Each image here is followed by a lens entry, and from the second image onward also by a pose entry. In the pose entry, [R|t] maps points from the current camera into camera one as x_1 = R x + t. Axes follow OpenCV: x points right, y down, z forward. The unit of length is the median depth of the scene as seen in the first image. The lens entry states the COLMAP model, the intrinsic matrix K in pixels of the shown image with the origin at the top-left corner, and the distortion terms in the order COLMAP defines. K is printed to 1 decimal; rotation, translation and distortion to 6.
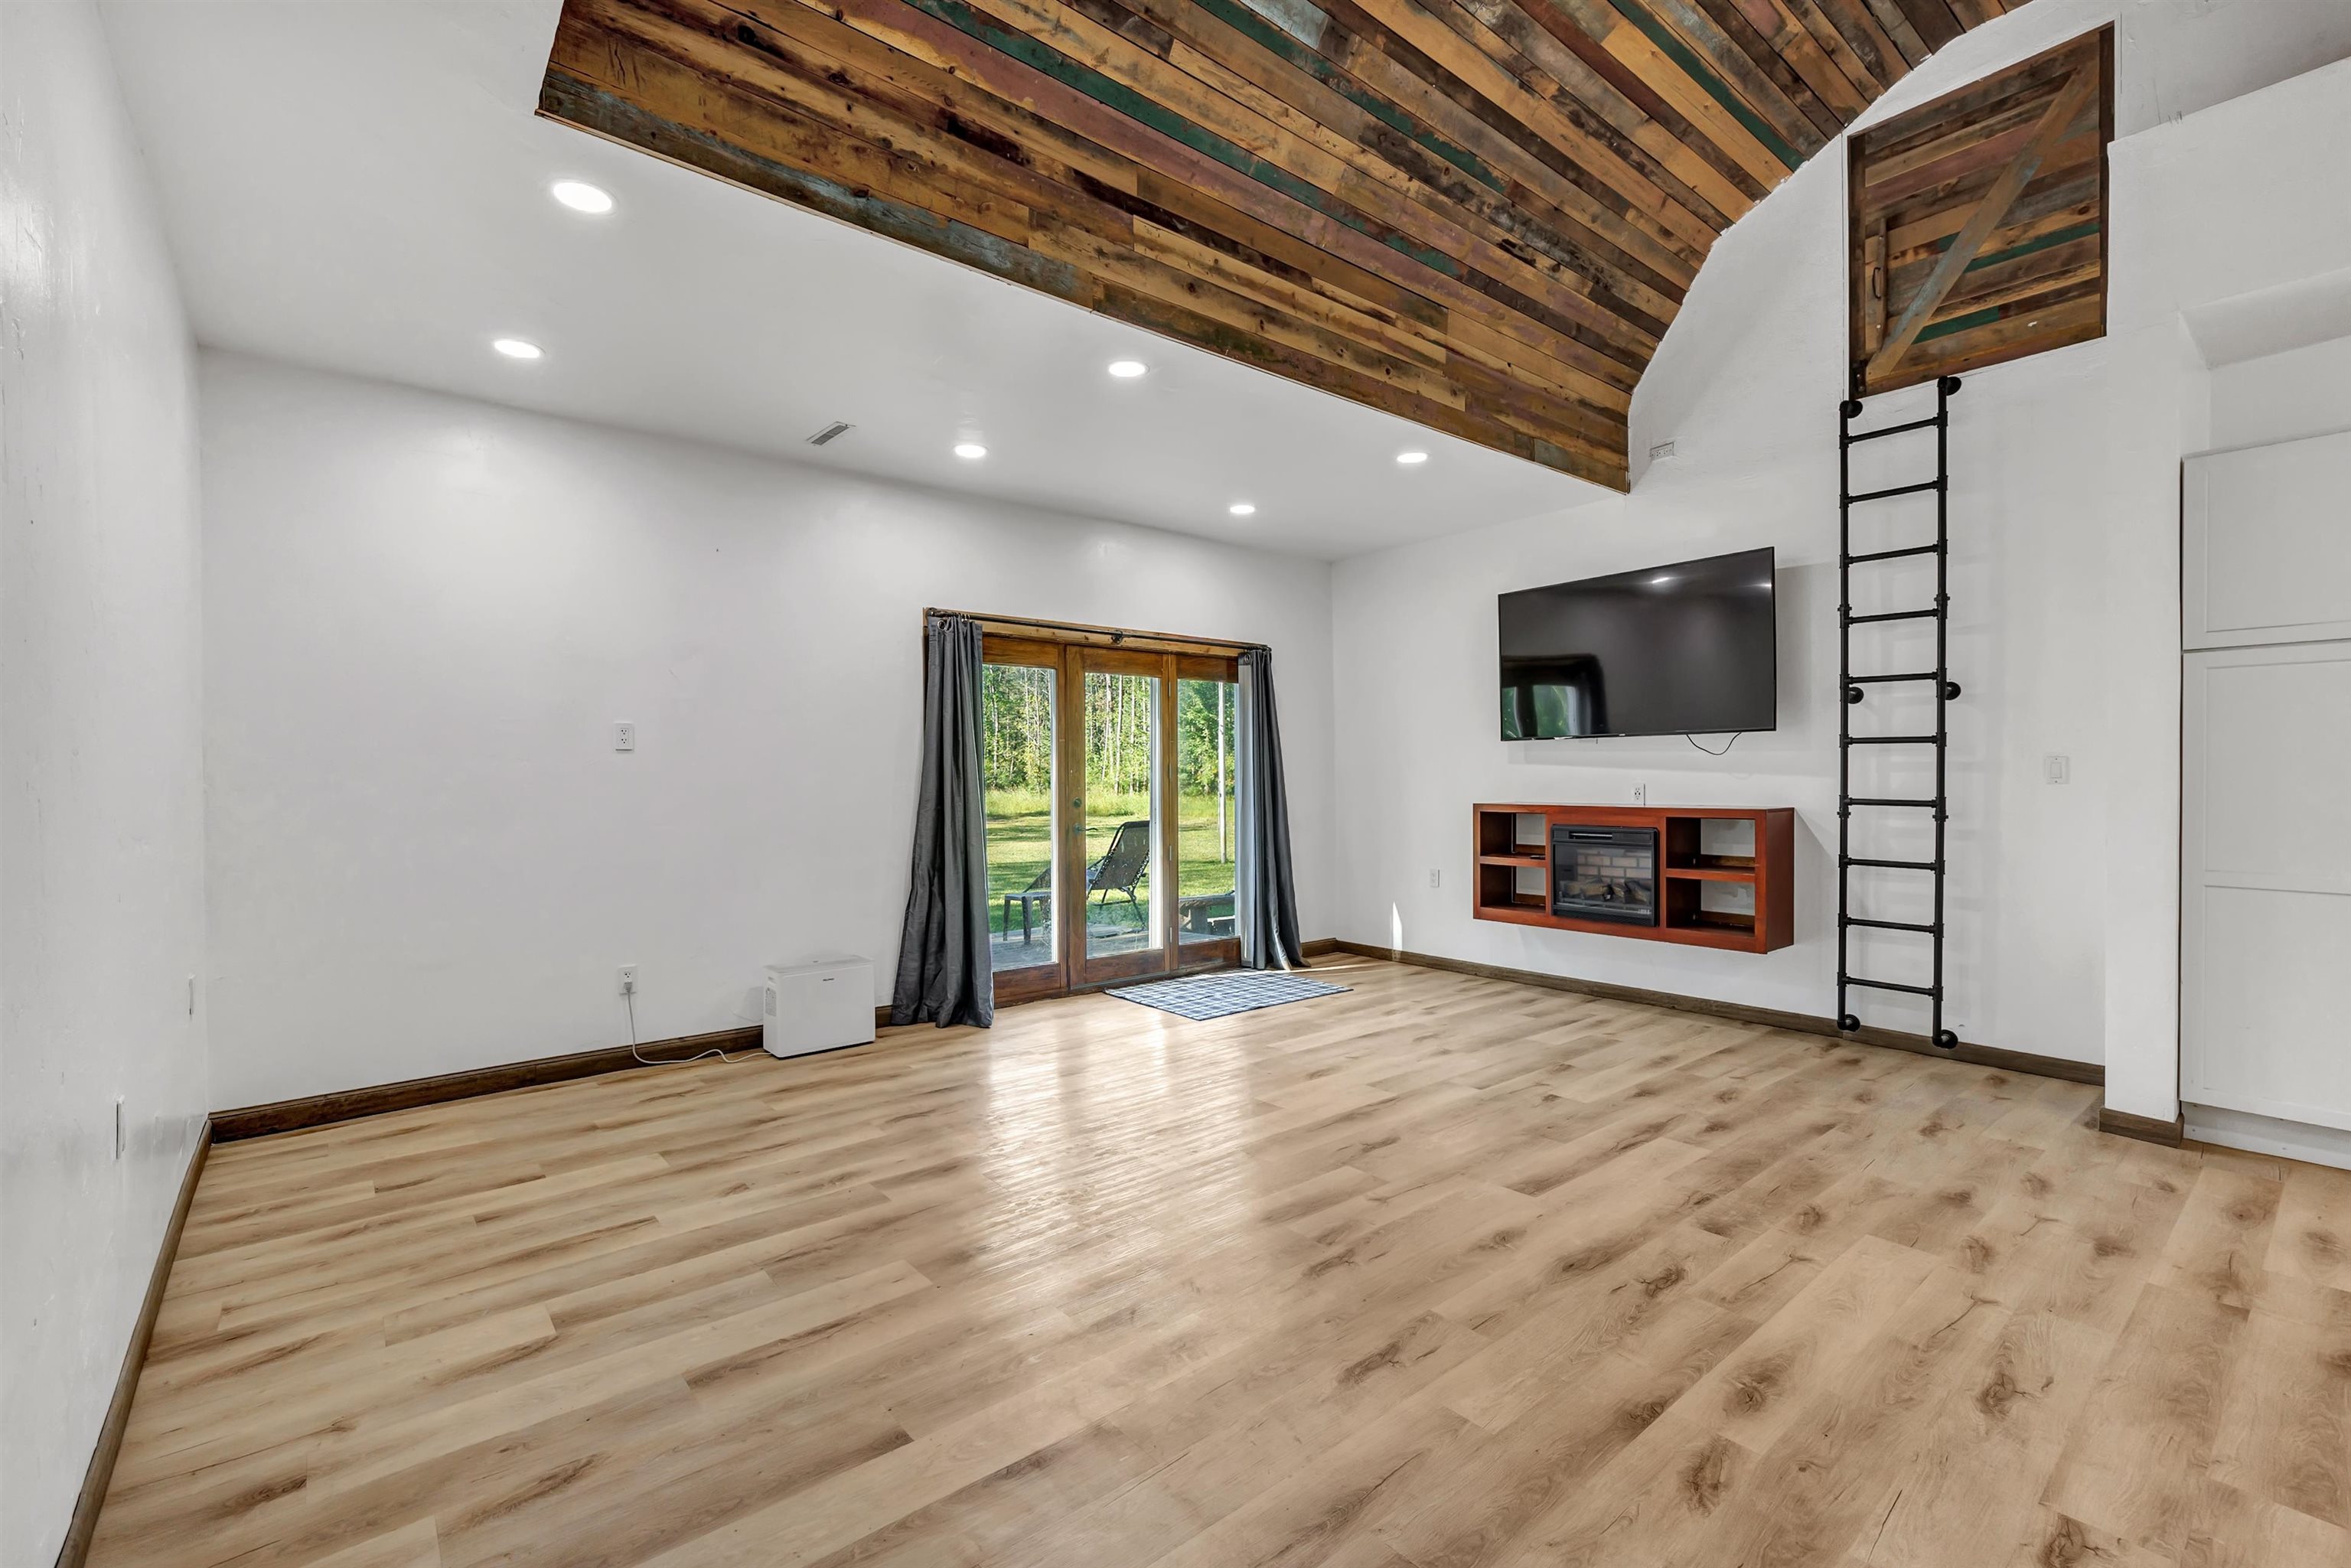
lens RADIAL K [[1013.4, 0, 1141.3], [0, 1013.4, 778.0], [0, 0, 1]] dist [0.002944, 0.000564]
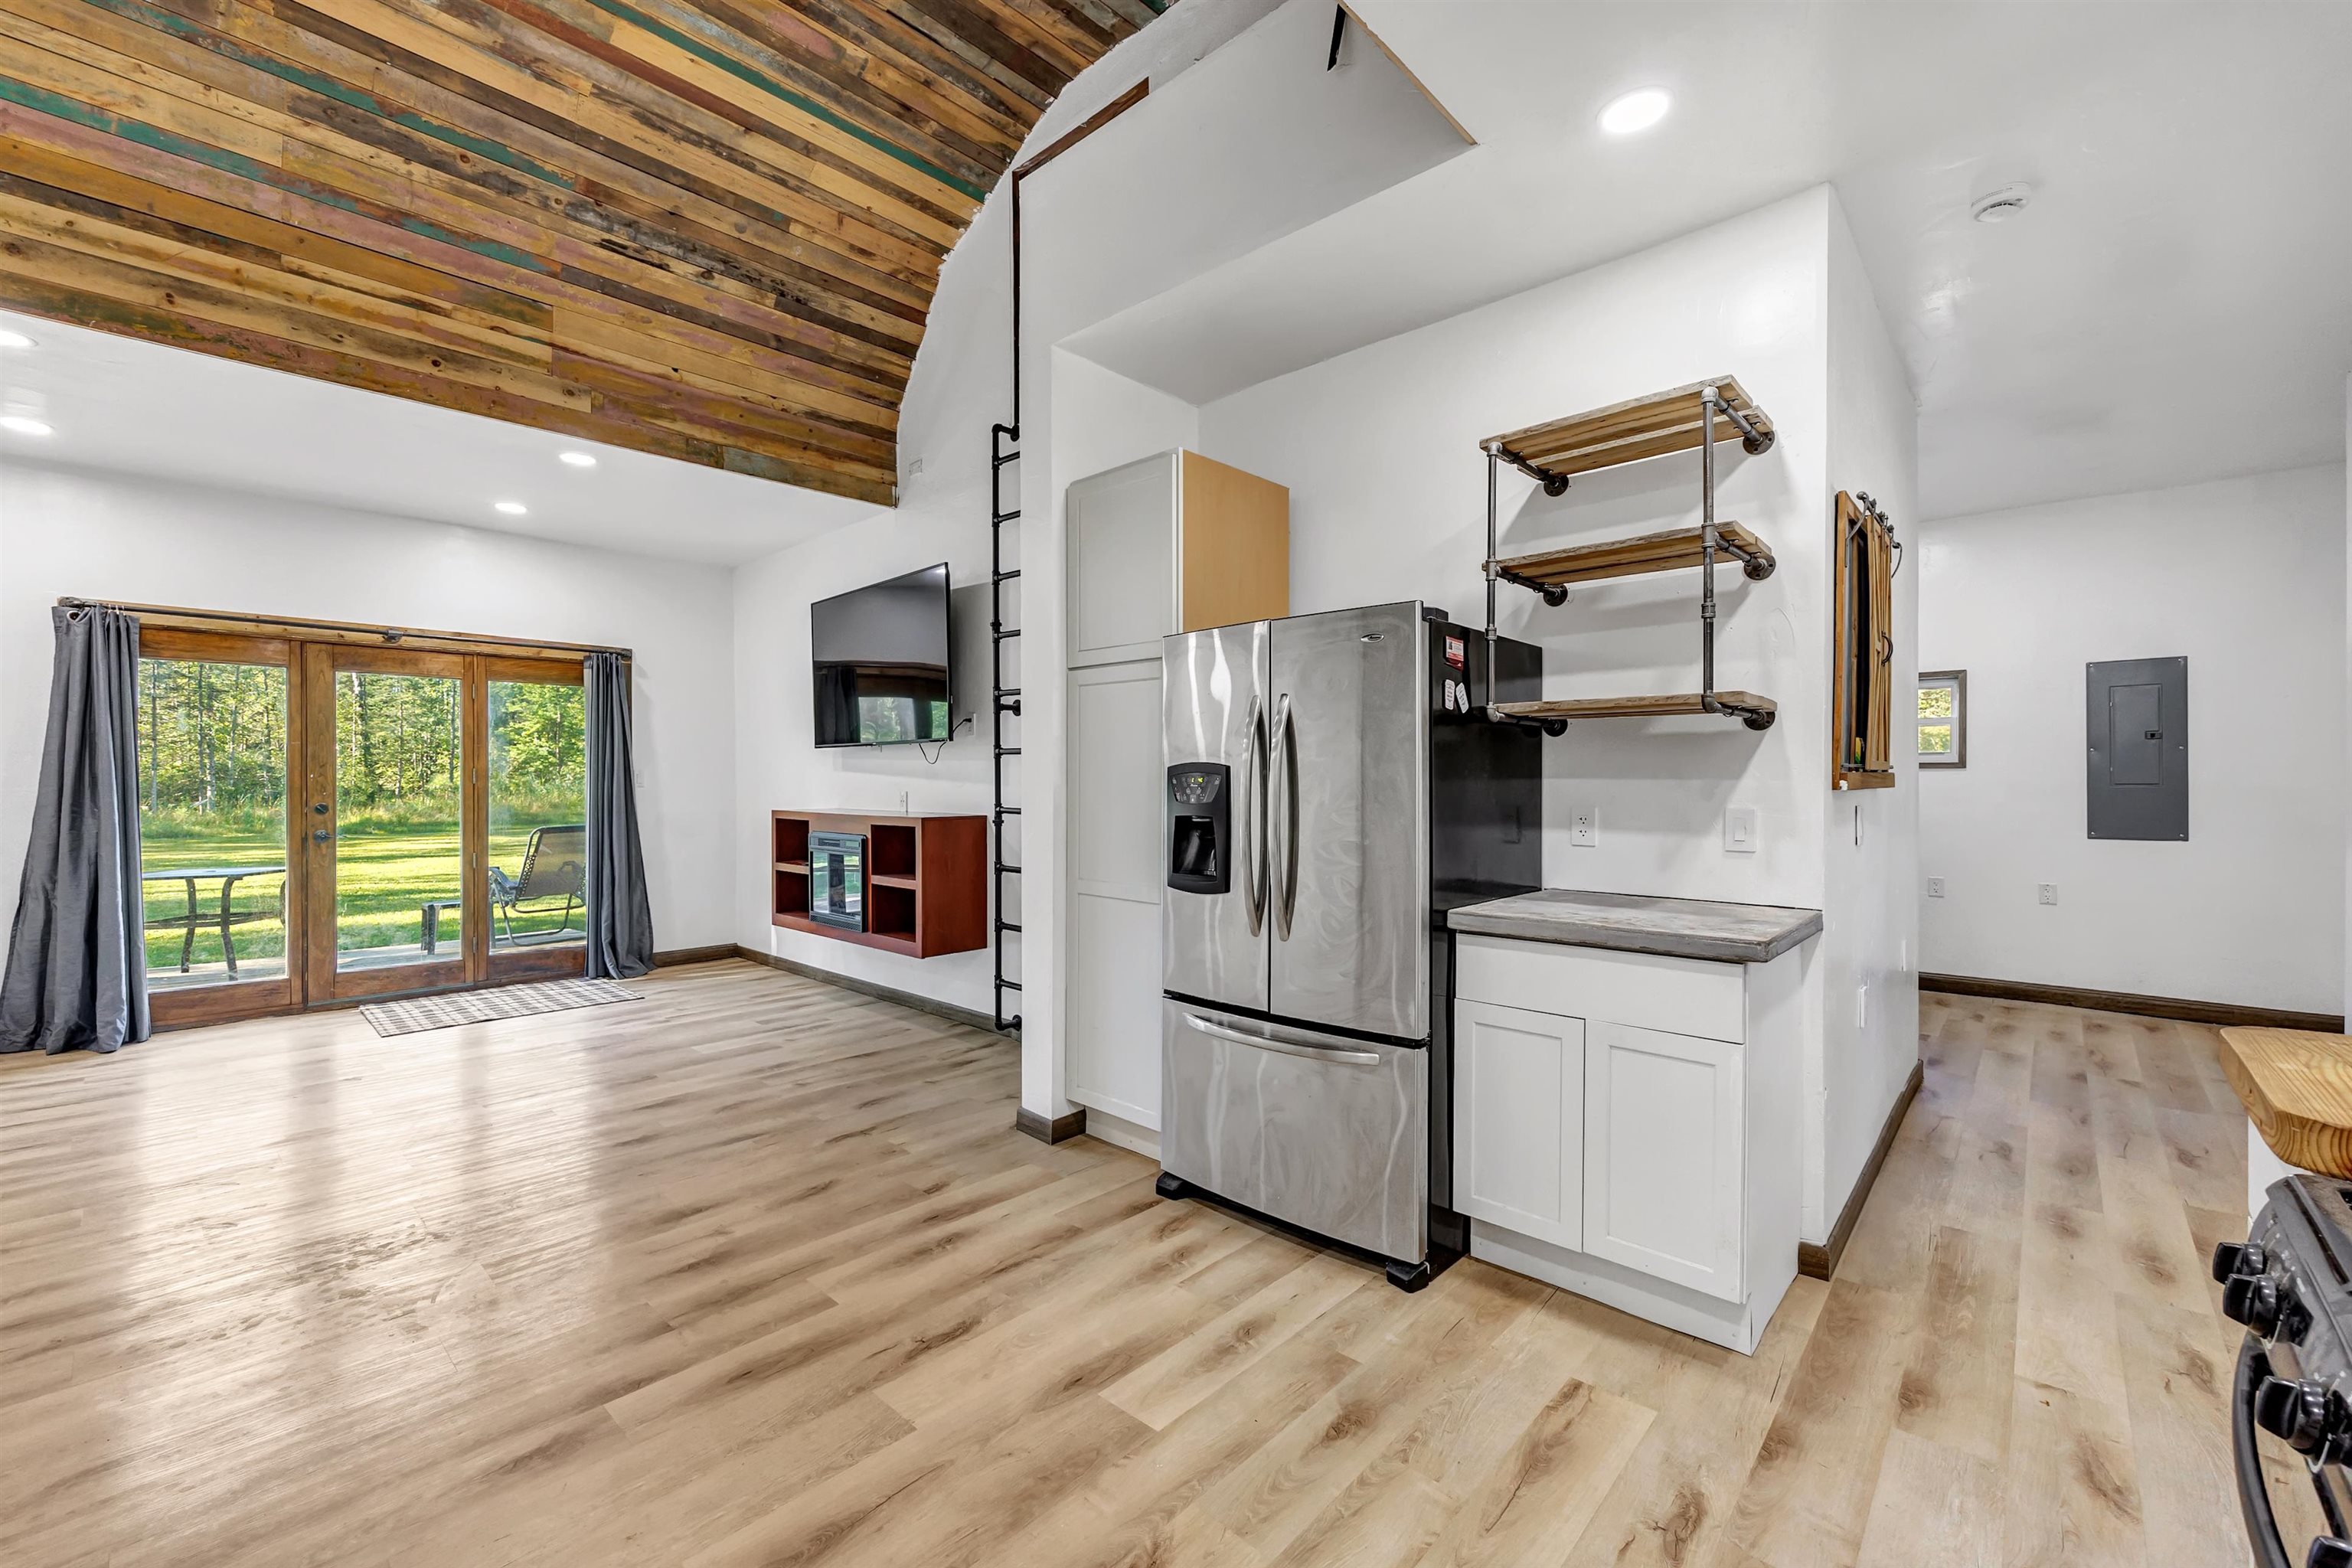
lens RADIAL K [[964.0, 0, 1146.9], [0, 964.0, 777.9], [0, 0, 1]] dist [0.002841, -0.000067]
pose [[0.991463, 0.006651, 0.130219, 0.780692], [-0.006181, 0.999973, -0.004012, -0.007407], [-0.130242, 0.003172, 0.991477, 0.003508]]
